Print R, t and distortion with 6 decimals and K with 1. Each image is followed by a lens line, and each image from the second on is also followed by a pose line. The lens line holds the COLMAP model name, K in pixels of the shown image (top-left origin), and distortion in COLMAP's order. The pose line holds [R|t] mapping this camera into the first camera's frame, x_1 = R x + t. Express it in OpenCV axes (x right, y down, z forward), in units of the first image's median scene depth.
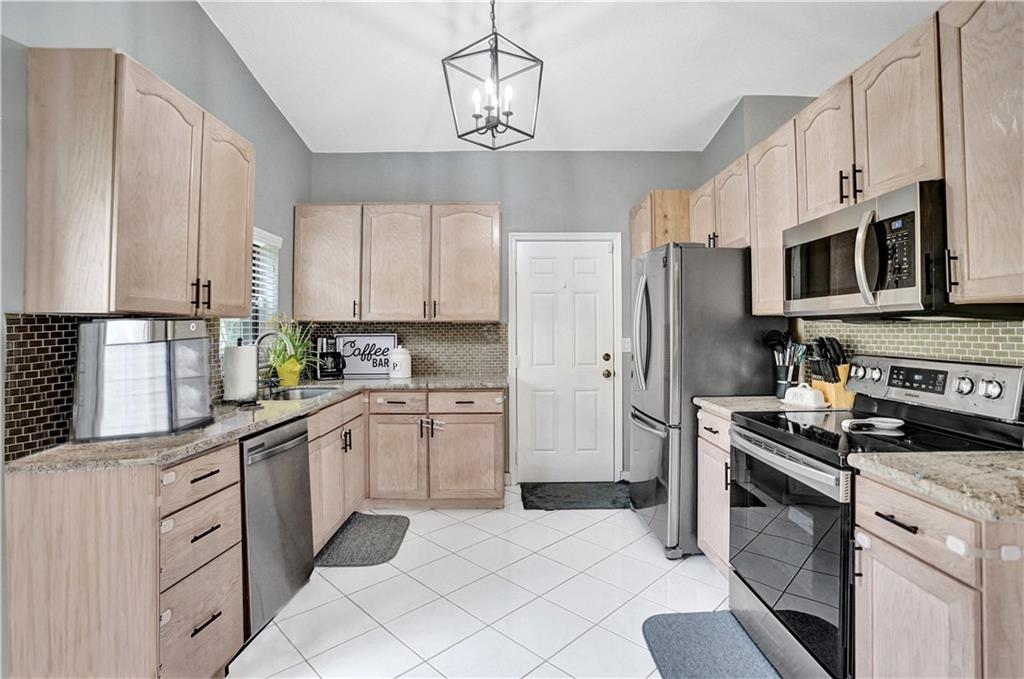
lens RADIAL K [[480.5, 0, 511.6], [0, 480.5, 317.1], [0, 0, 1]] dist [-0.000048, 0.000076]
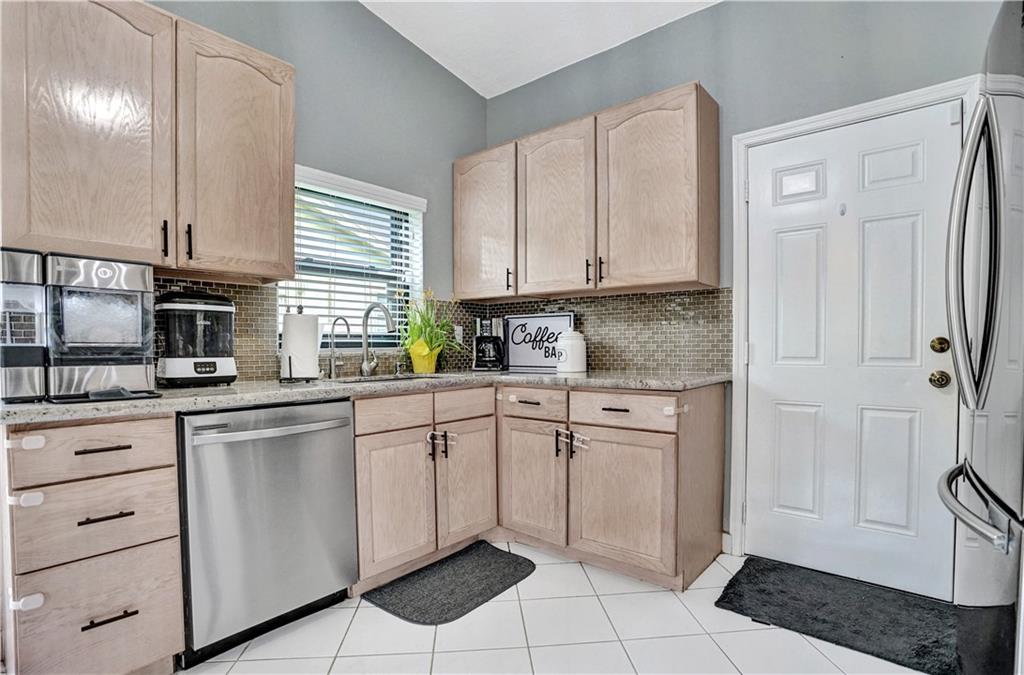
lens RADIAL K [[516.4, 0, 515.1], [0, 516.4, 351.5], [0, 0, 1]] dist [-0.071549, 0.035813]
pose [[0.768475, 0.007438, -0.639837, 0.205267], [0.019943, 0.999168, 0.035568, 0.068469], [0.639569, -0.040093, 0.767687, 0.369691]]
